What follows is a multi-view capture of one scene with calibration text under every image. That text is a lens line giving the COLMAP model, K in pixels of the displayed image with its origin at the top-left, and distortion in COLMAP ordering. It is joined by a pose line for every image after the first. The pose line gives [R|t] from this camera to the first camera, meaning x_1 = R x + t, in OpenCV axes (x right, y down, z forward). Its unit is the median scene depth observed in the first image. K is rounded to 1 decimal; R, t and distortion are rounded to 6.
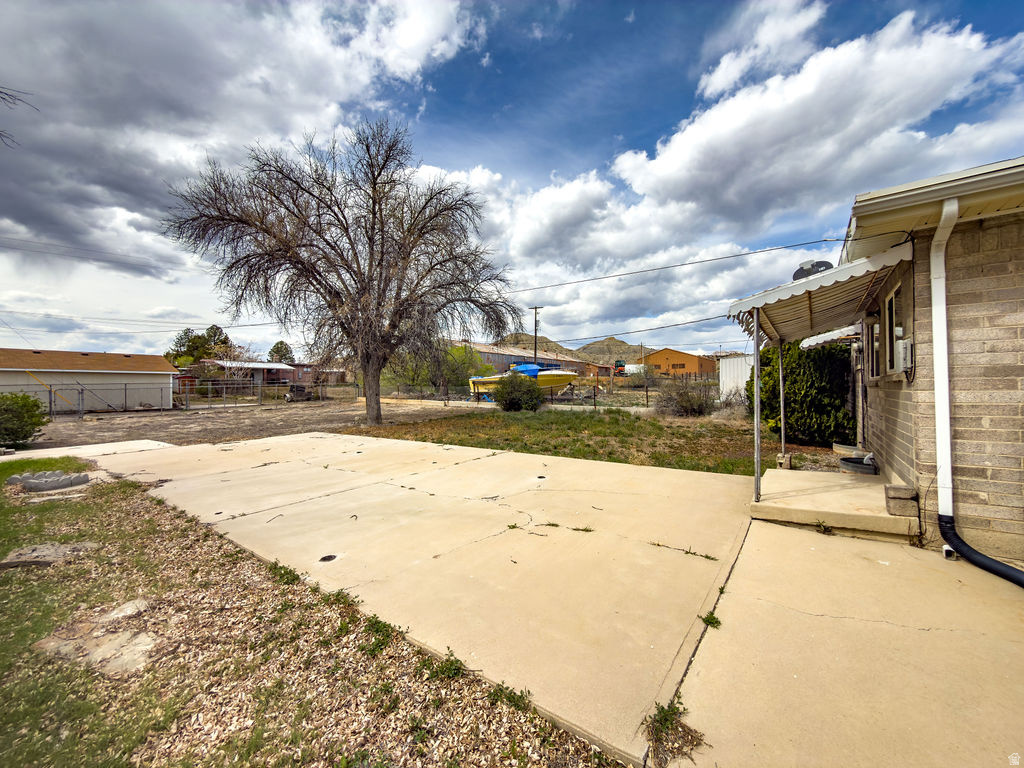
lens RADIAL K [[399.8, 0, 505.9], [0, 399.8, 379.2], [0, 0, 1]] dist [-0.000171, 0.000143]
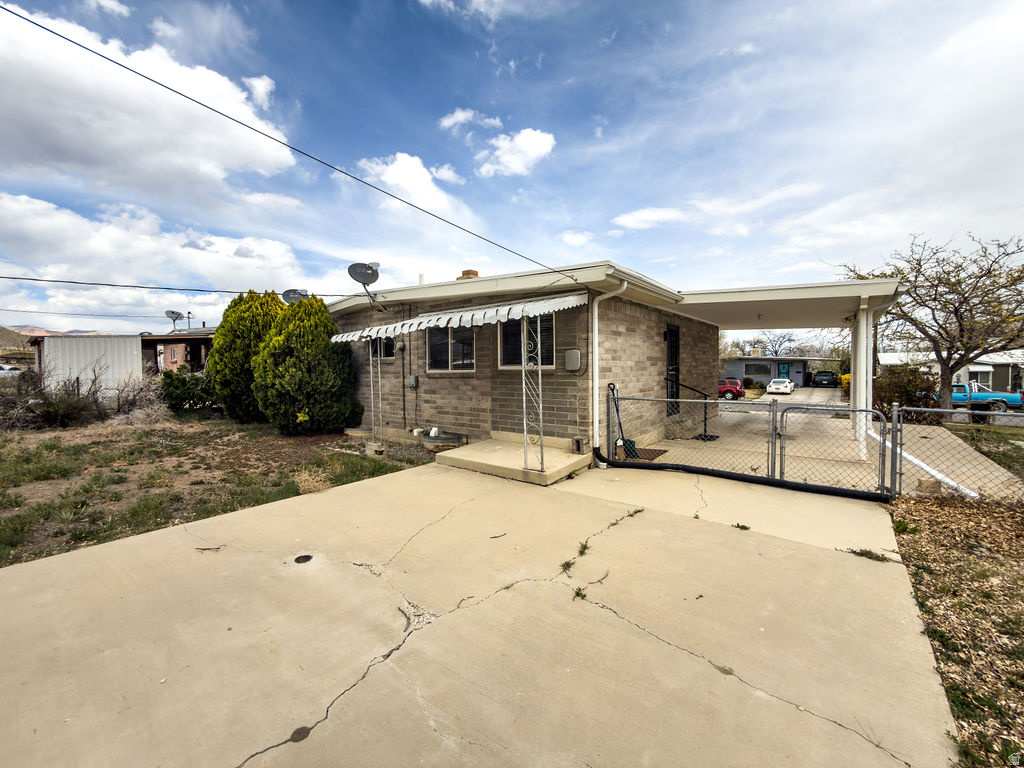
lens RADIAL K [[408.3, 0, 513.7], [0, 408.3, 380.6], [0, 0, 1]] dist [-0.000543, 0.000019]
pose [[0.041280, -0.018145, 0.998983, -0.791675], [-0.002958, 0.999828, 0.018283, -0.001361], [-0.999143, -0.003709, 0.041219, 1.294051]]
